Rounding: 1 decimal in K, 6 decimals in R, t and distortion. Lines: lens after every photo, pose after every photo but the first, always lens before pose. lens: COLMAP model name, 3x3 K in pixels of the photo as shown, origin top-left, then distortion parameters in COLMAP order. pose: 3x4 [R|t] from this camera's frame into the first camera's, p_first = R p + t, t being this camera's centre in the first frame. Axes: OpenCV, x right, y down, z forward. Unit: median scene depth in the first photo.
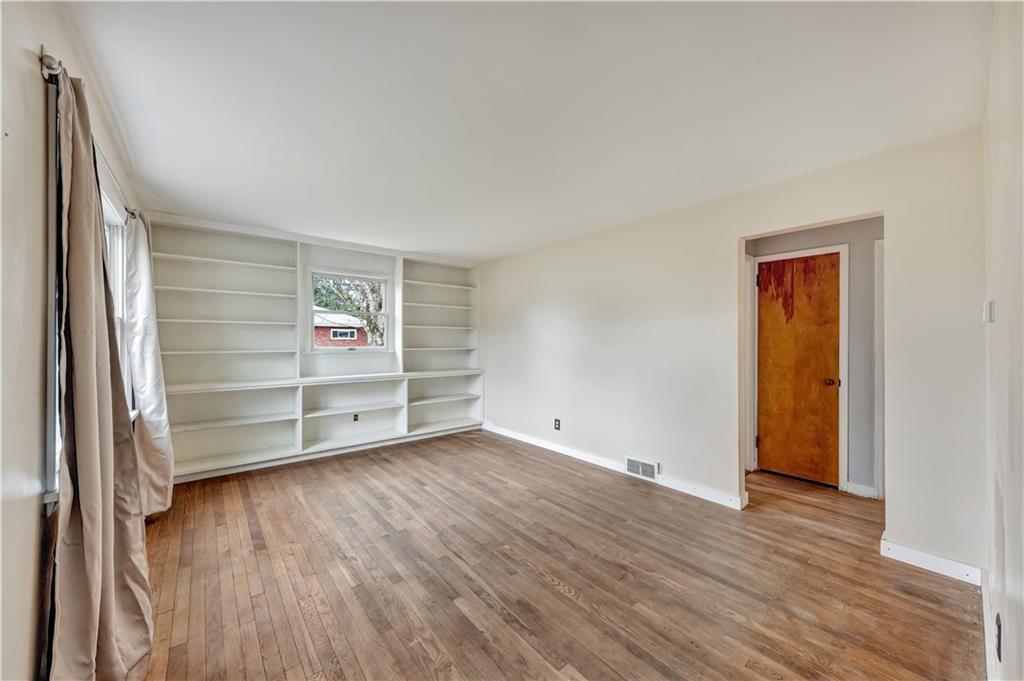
lens RADIAL K [[375.4, 0, 518.9], [0, 375.4, 340.7], [0, 0, 1]] dist [0.010722, -0.000027]
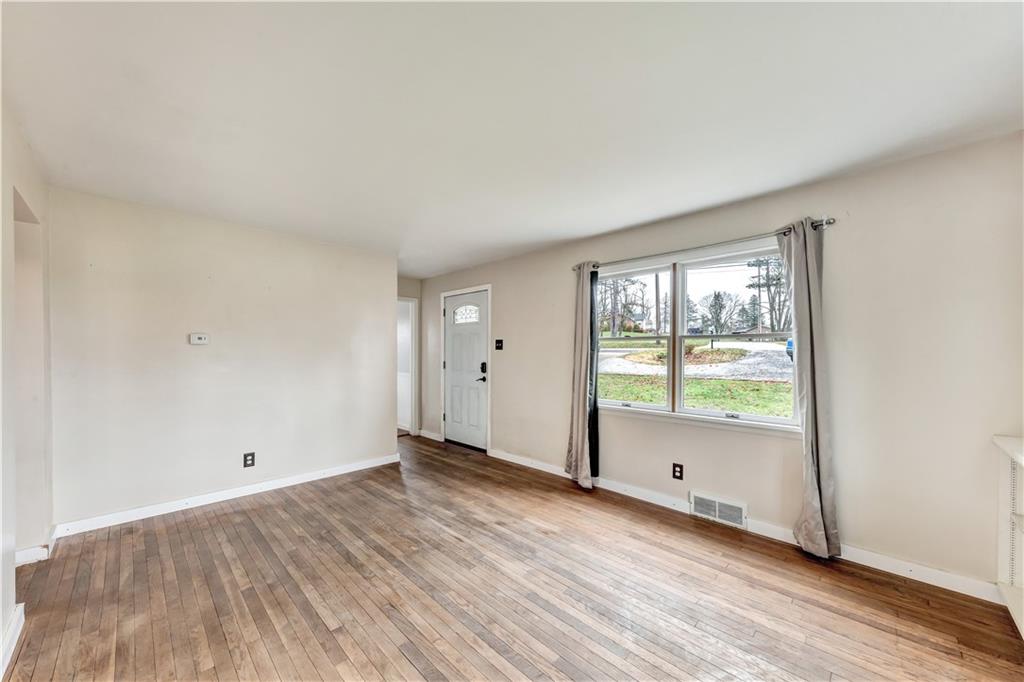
lens RADIAL K [[384.5, 0, 510.1], [0, 384.5, 353.0], [0, 0, 1]] dist [0.001168, 0.000011]
pose [[-0.996791, -0.002399, -0.080007, -0.204080], [-0.002782, 0.999985, 0.004676, -0.006985], [0.079994, 0.004883, -0.996783, 2.001973]]
